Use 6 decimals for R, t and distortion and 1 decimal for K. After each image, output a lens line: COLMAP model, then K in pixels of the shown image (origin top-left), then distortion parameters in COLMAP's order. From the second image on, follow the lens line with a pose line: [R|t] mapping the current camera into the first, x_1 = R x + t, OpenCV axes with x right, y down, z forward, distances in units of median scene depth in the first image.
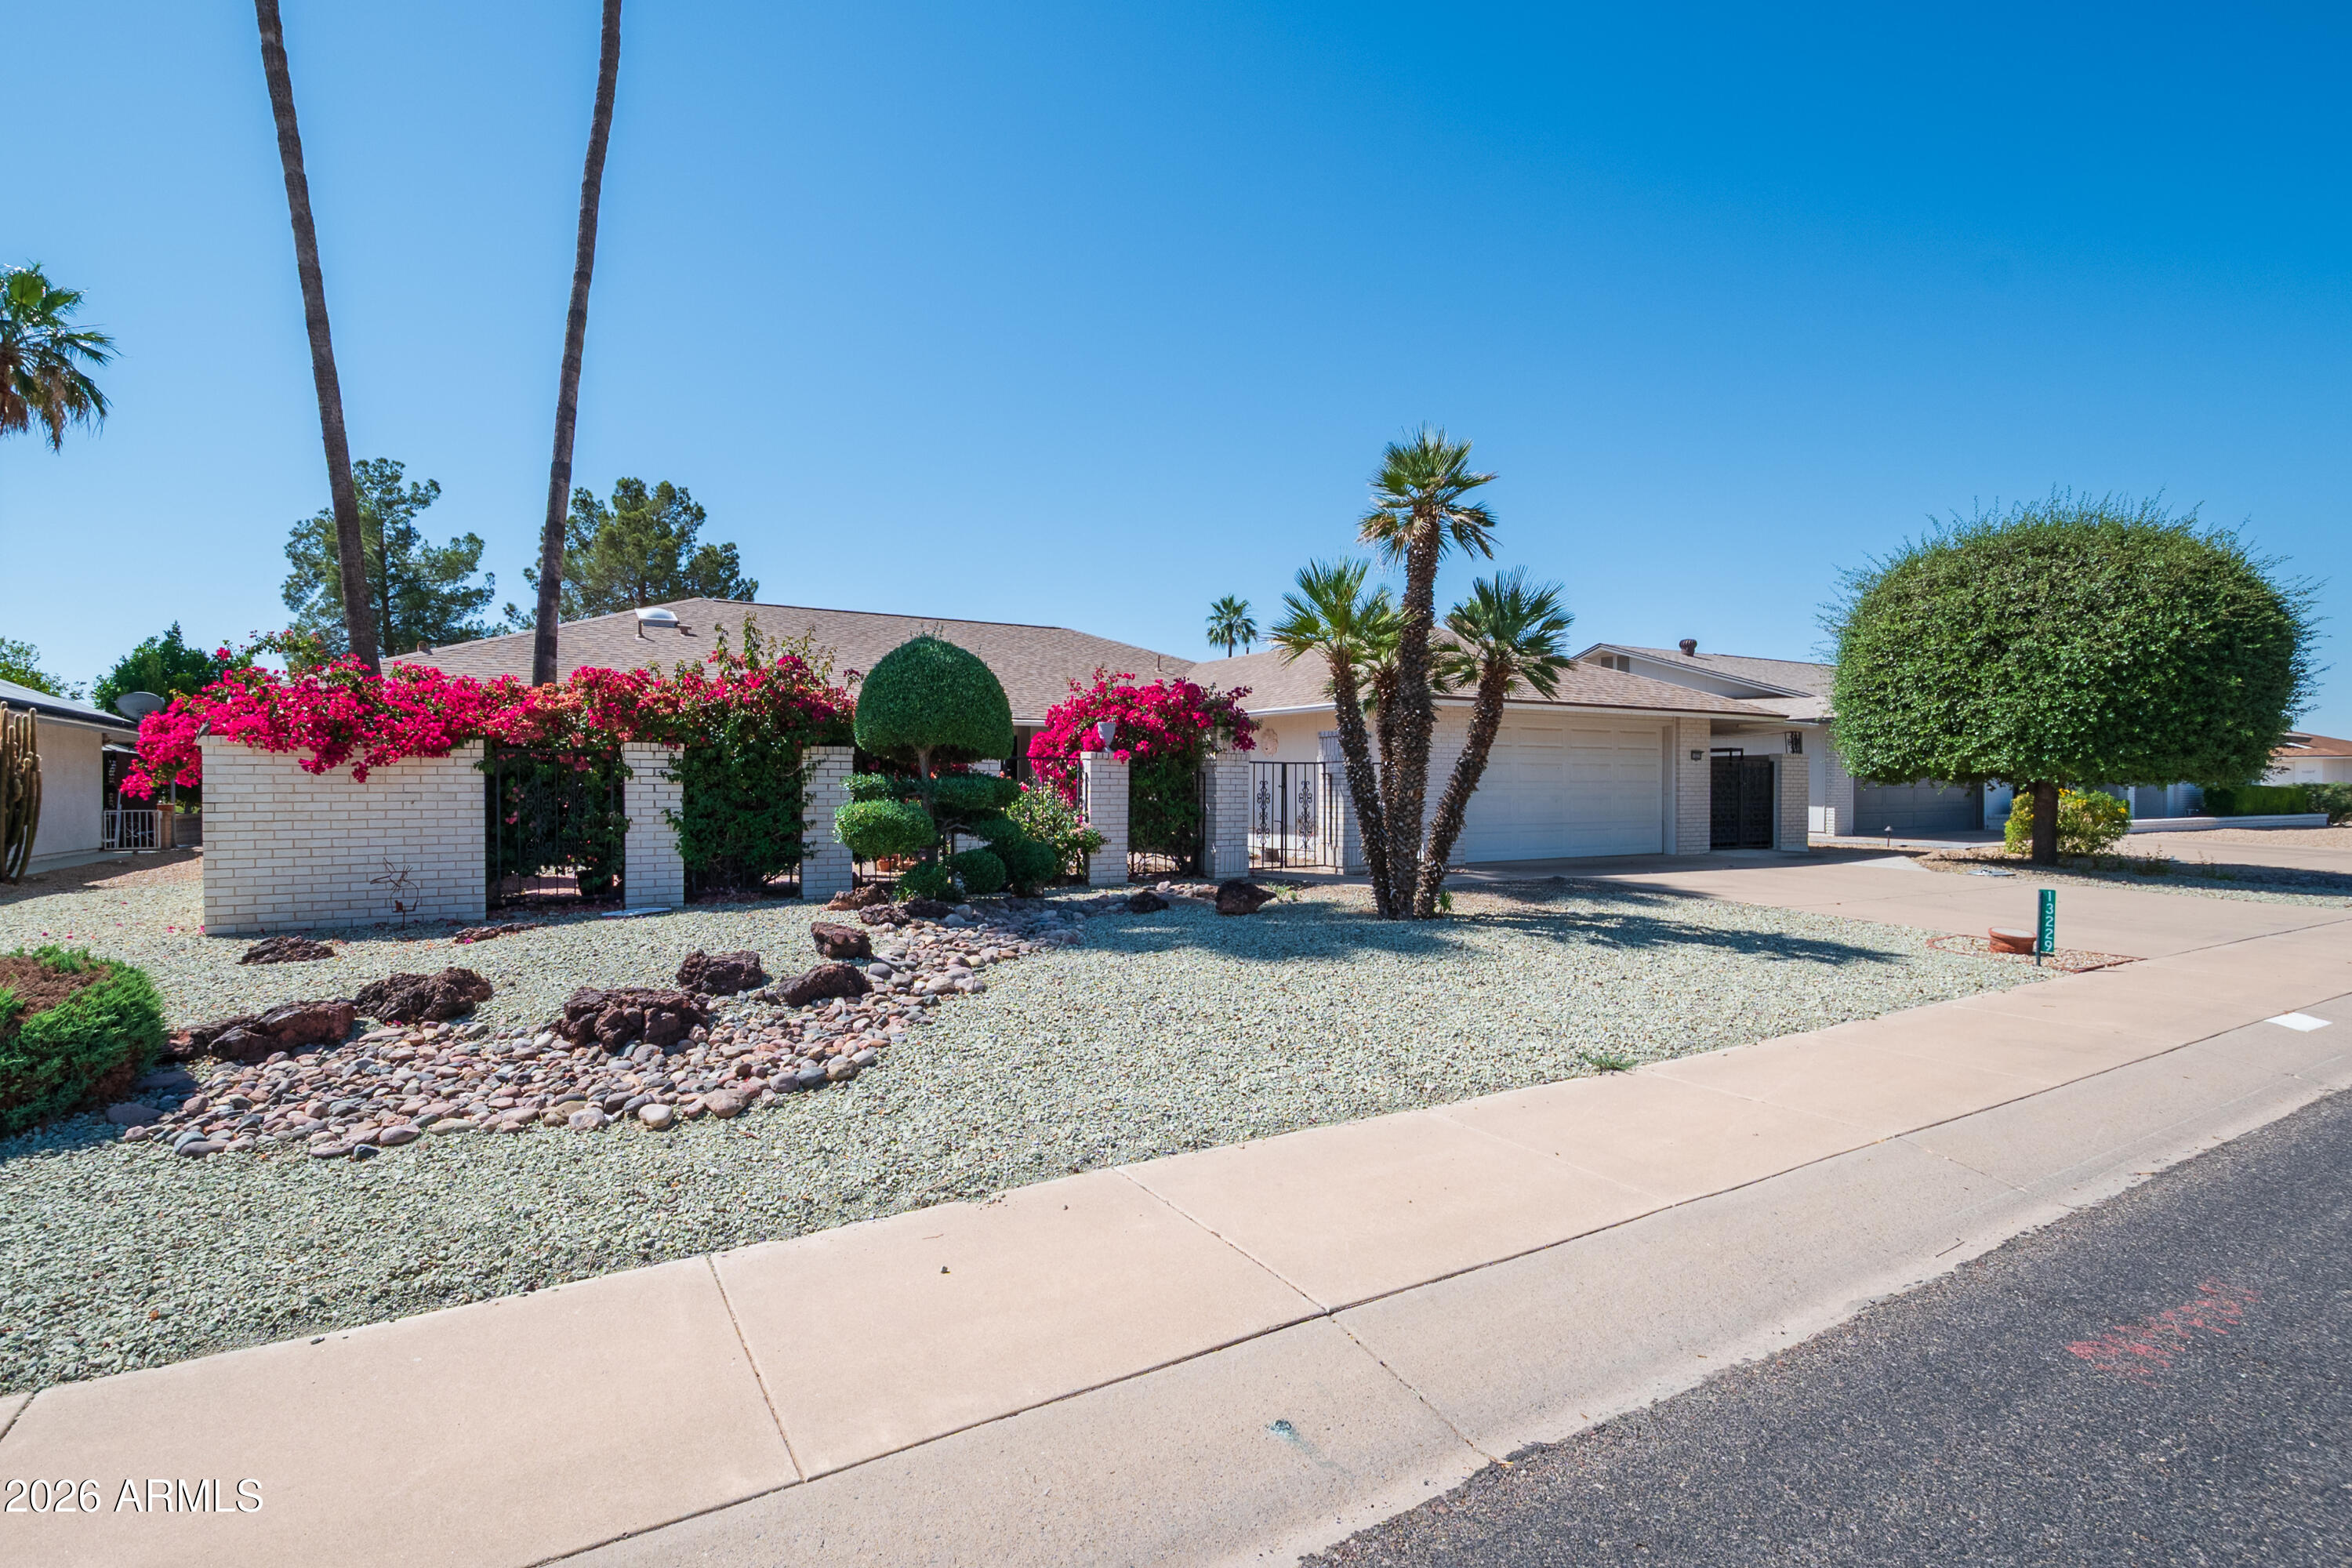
lens RADIAL K [[1043.3, 0, 1186.6], [0, 1043.3, 784.6], [0, 0, 1]] dist [0.000649, -0.001669]
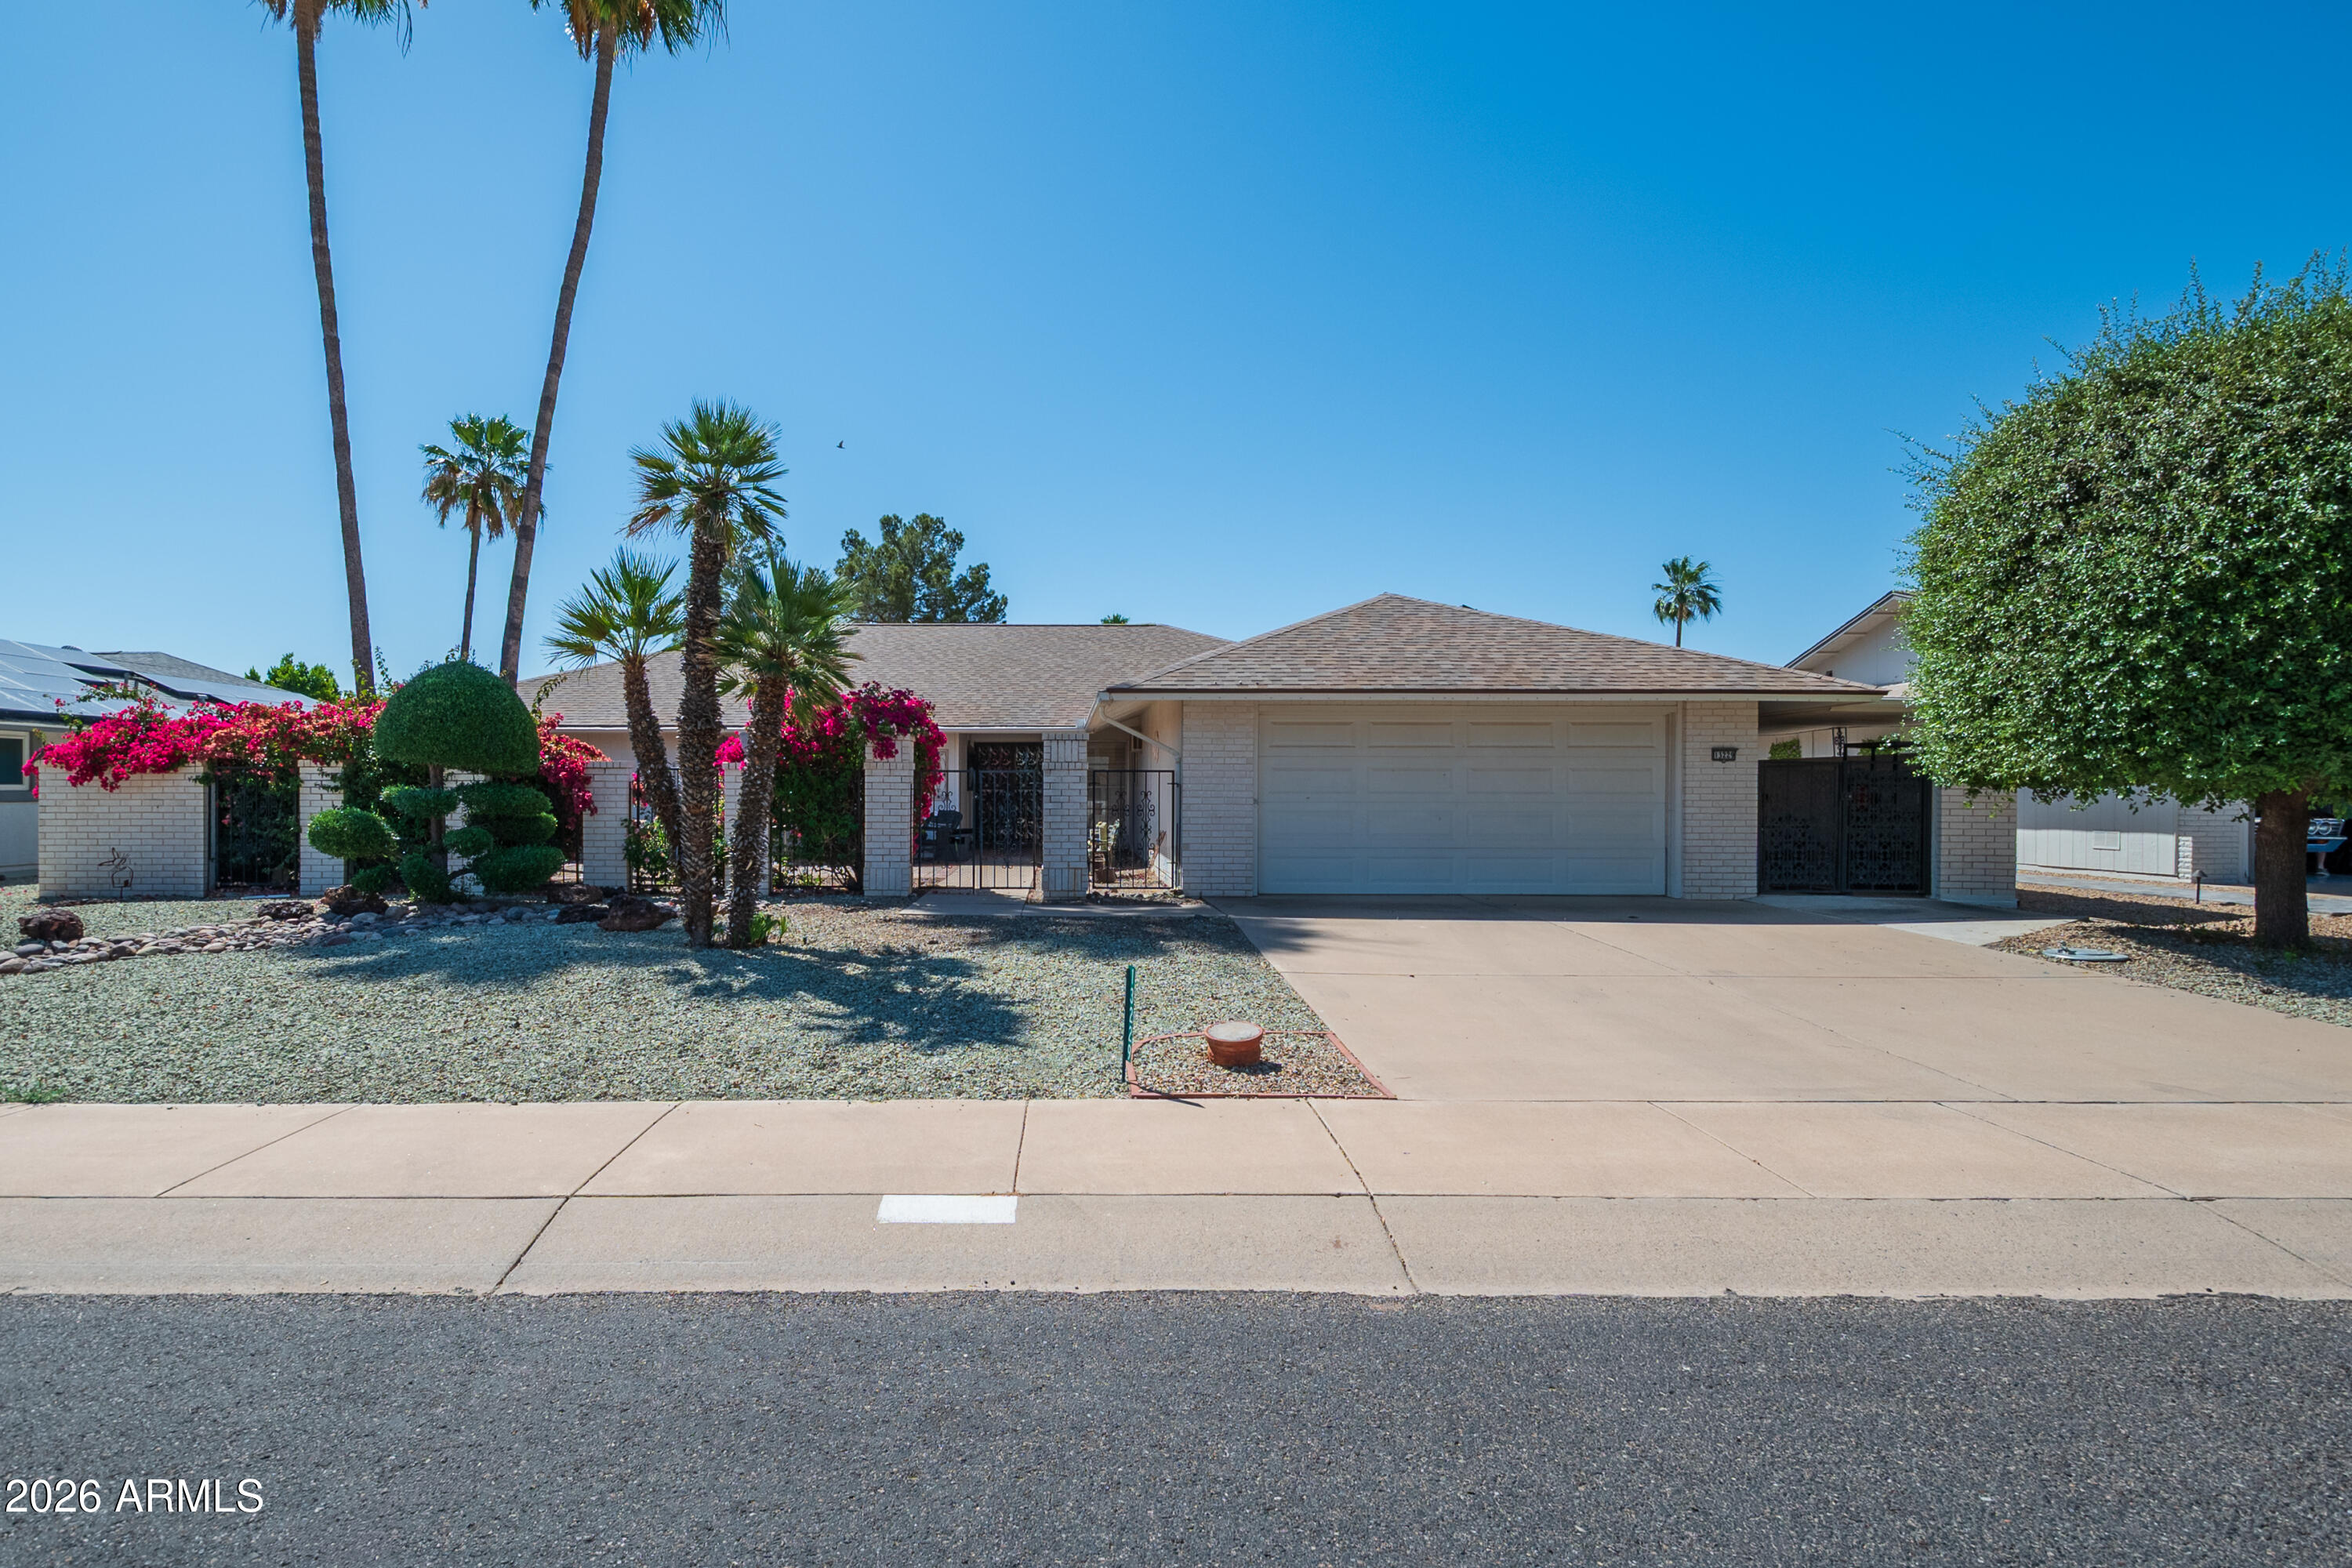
lens RADIAL K [[1116.4, 0, 1162.7], [0, 1116.4, 787.3], [0, 0, 1]] dist [0.010213, -0.000745]
pose [[0.871612, 0.001992, -0.490192, 0.671172], [-0.002451, 0.999997, -0.000294, -0.007098], [0.490190, 0.001458, 0.871614, 0.225225]]
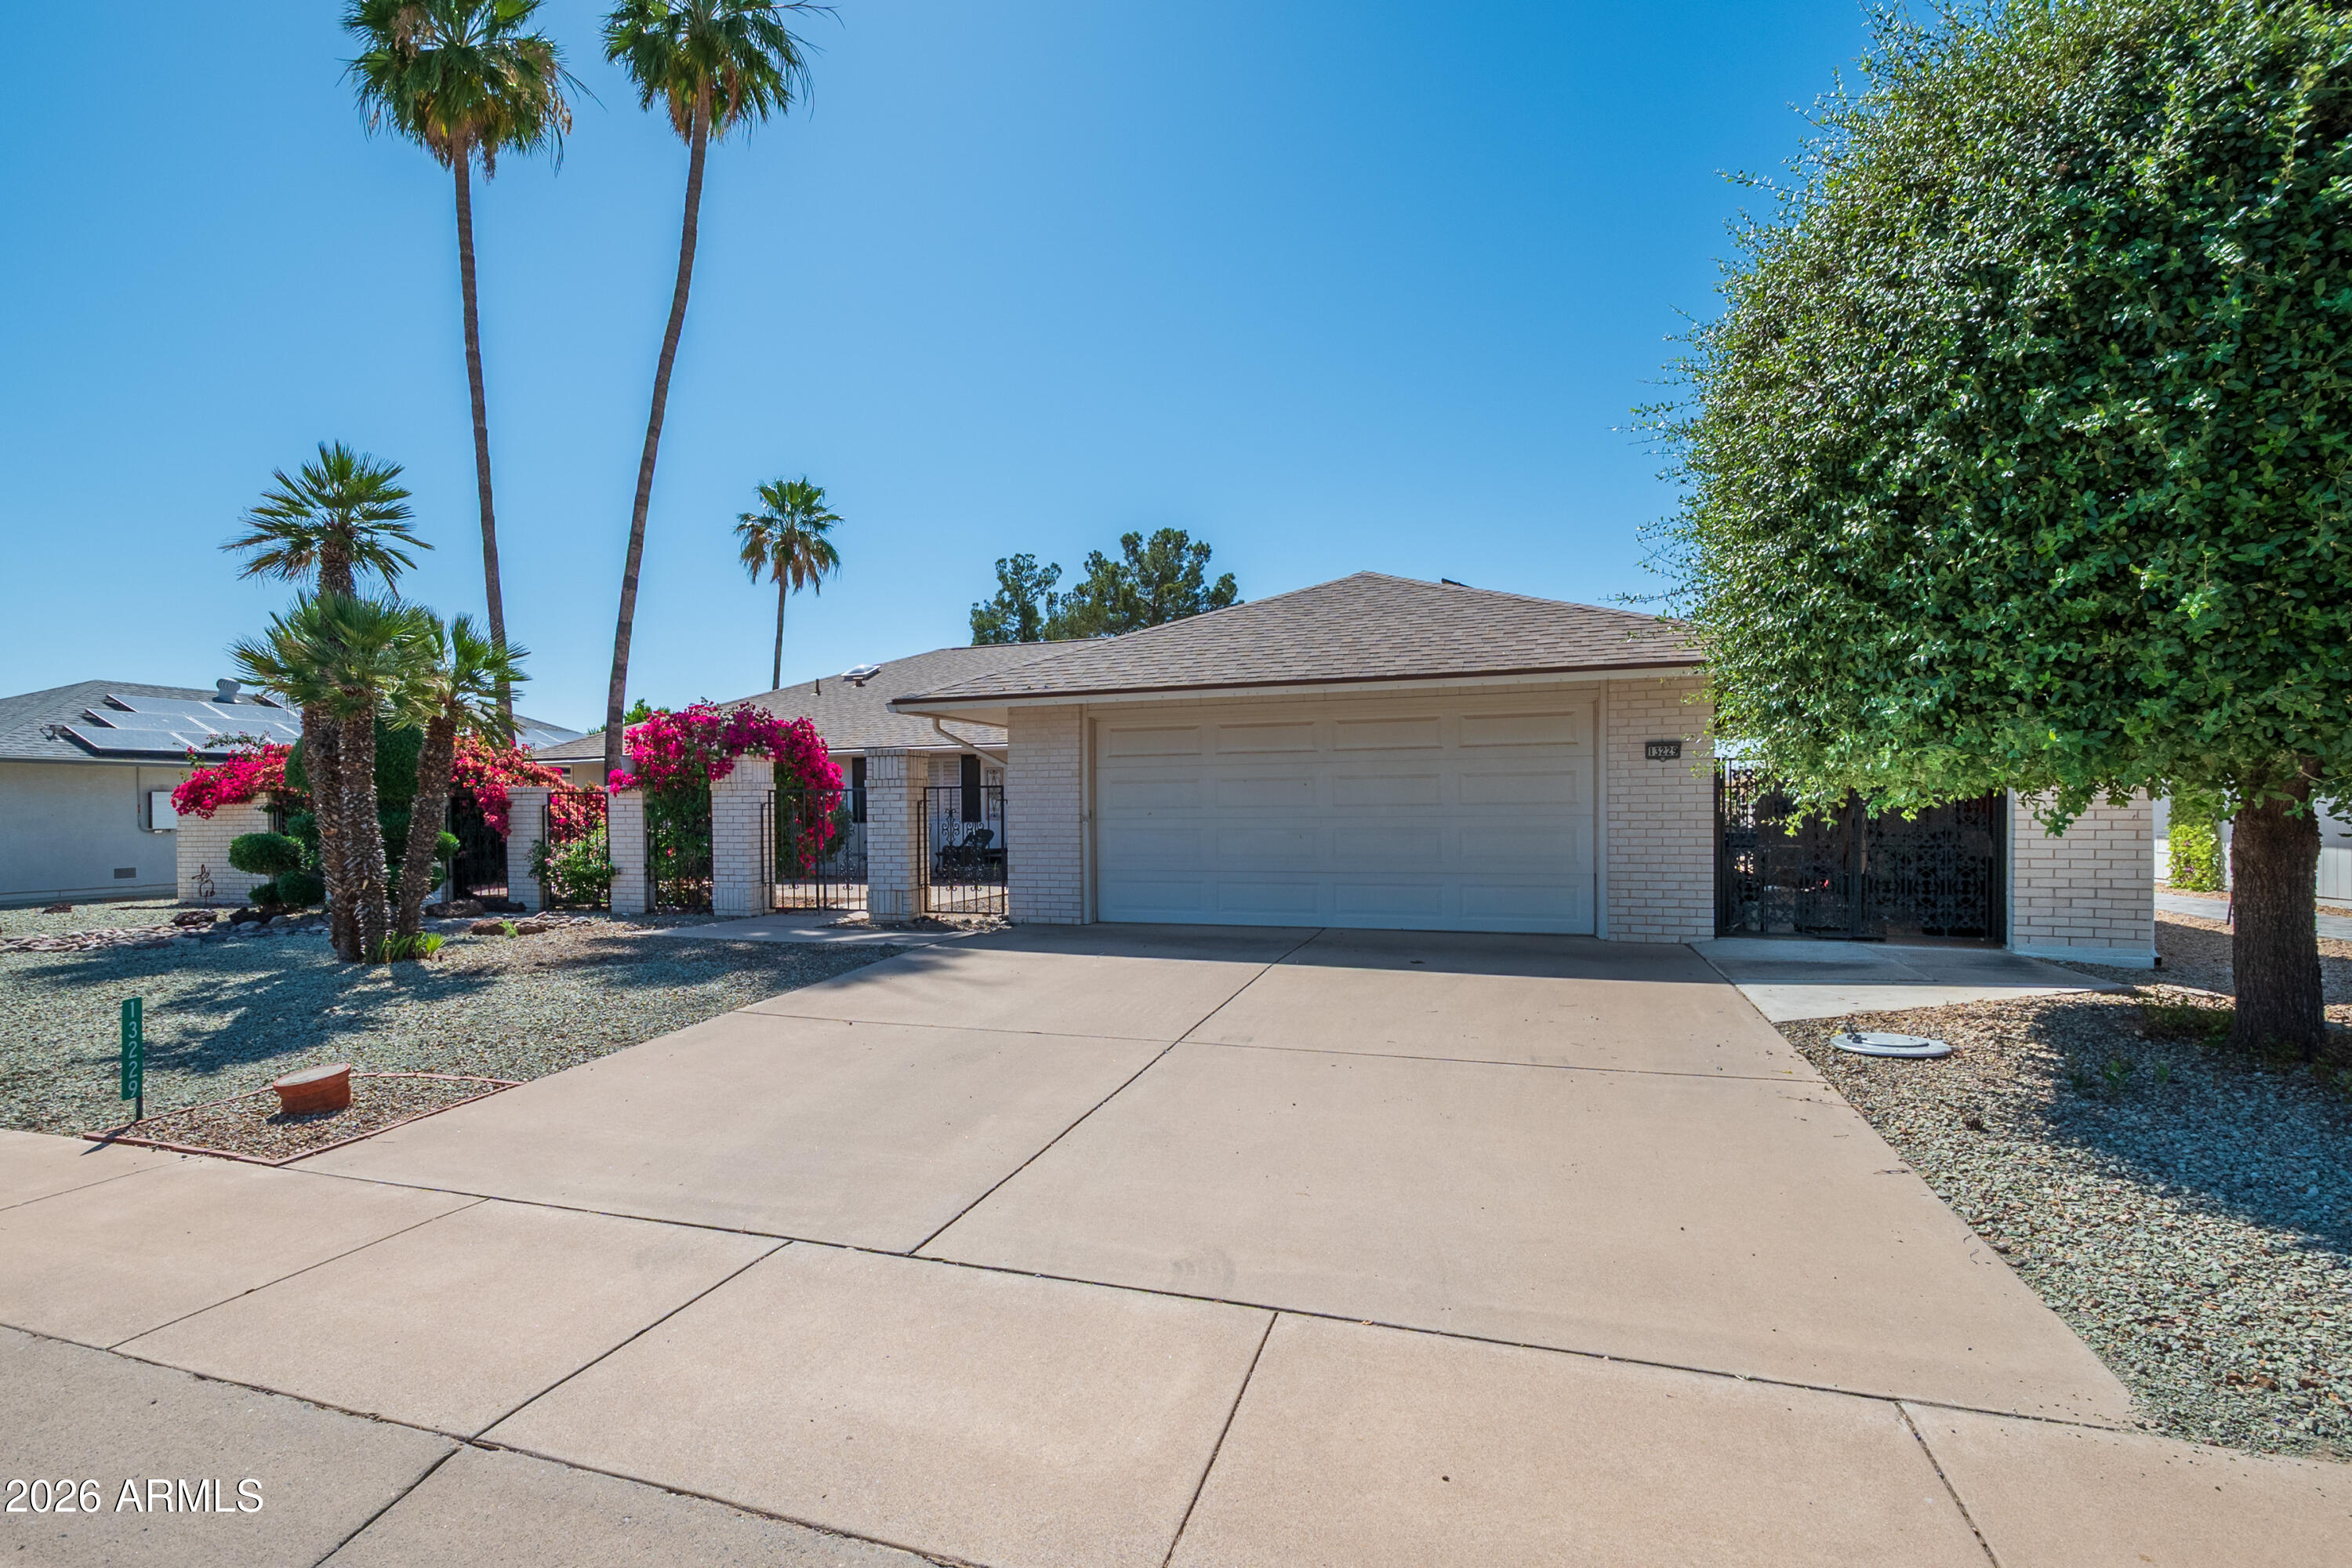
lens RADIAL K [[1151.8, 0, 1166.5], [0, 1151.8, 804.1], [0, 0, 1]] dist [0.005830, 0.000532]
pose [[0.648815, -0.009187, -0.760891, 0.970585], [0.011032, 0.999936, -0.002666, -0.003527], [0.760866, -0.006665, 0.648874, 0.563967]]
